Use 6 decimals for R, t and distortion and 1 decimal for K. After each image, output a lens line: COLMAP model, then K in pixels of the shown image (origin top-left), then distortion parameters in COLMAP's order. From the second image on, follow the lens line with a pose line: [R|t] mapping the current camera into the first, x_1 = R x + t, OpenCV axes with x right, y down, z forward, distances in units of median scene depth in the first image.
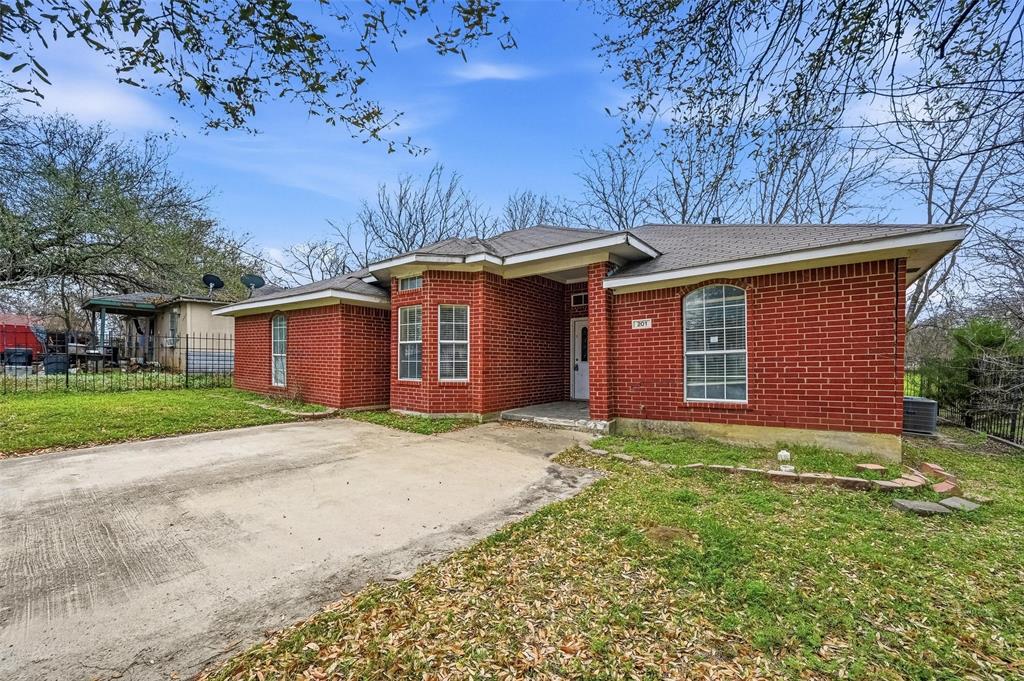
lens RADIAL K [[451.9, 0, 512.1], [0, 451.9, 345.8], [0, 0, 1]] dist [-0.000507, -0.000107]
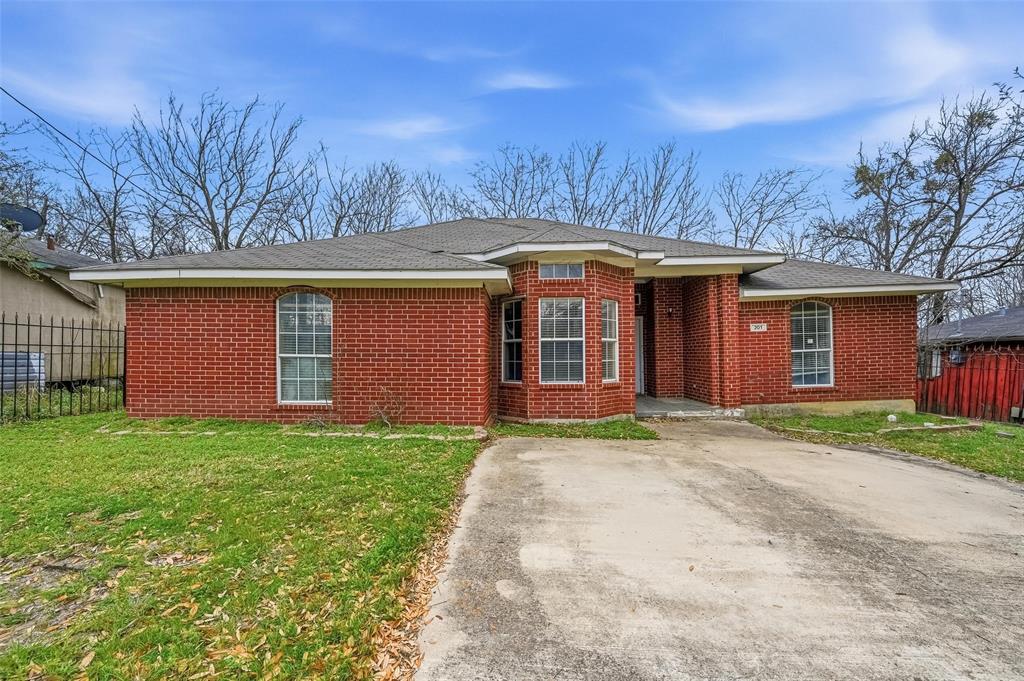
lens RADIAL K [[457.1, 0, 511.6], [0, 457.1, 338.8], [0, 0, 1]] dist [0.000259, -0.000241]
pose [[0.771240, 0.010421, 0.636459, -1.013784], [-0.010164, 0.999940, -0.004057, -0.005475], [-0.636463, -0.003340, 0.771300, 0.457181]]
